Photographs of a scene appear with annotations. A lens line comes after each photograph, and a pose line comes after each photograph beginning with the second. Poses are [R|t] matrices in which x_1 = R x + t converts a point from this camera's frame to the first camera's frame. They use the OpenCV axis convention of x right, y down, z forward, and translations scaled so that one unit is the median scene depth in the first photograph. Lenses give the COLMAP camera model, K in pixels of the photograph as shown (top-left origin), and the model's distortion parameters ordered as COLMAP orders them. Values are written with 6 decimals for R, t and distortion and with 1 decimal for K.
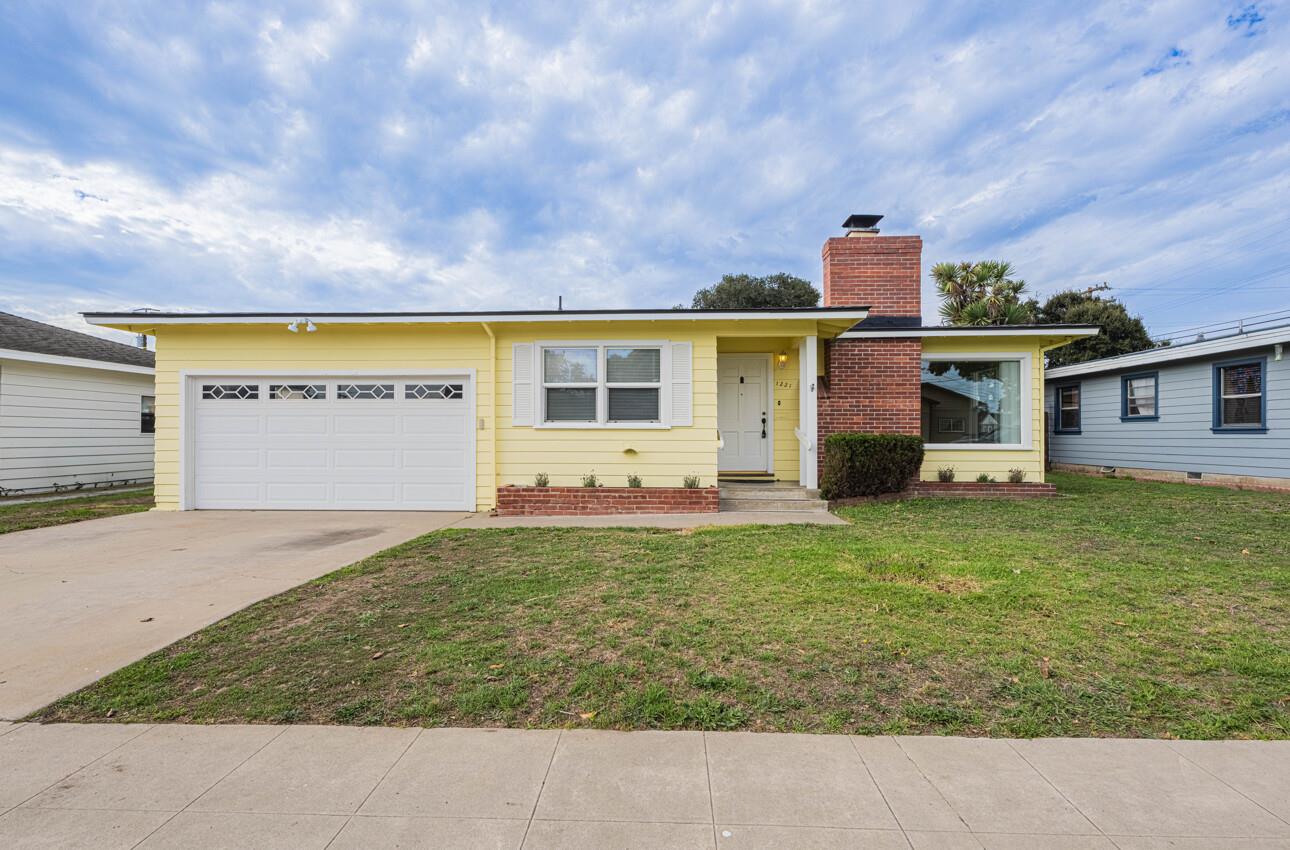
lens RADIAL K [[558.4, 0, 652.3], [0, 558.4, 426.3], [0, 0, 1]] dist [0.000337, -0.000091]
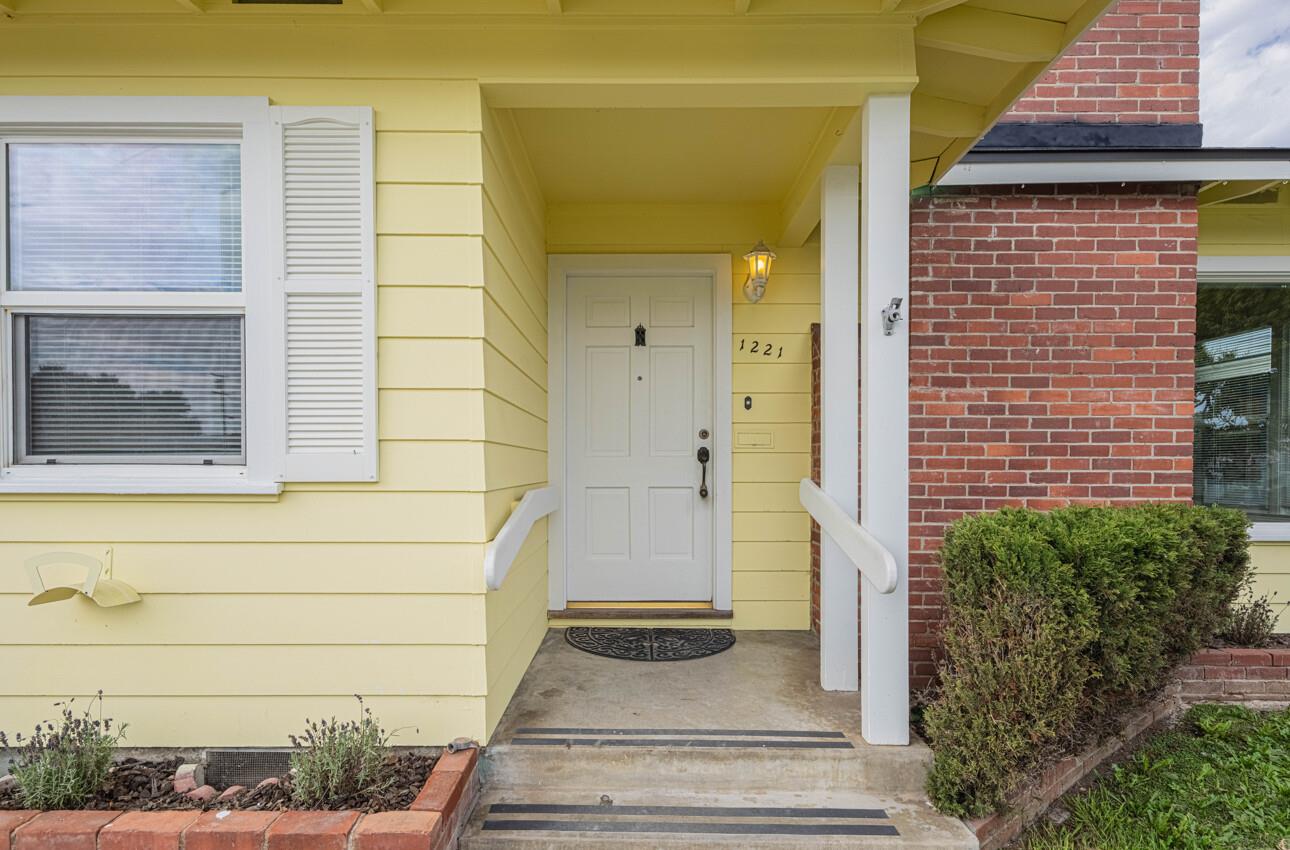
lens RADIAL K [[645.9, 0, 634.1], [0, 645.9, 474.7], [0, 0, 1]] dist [0.025374, 0.000932]
pose [[0.998685, -0.001864, 0.051231, 0.145393], [0.000615, 0.999703, 0.024382, -0.008403], [-0.051261, -0.024318, 0.998389, 0.642858]]
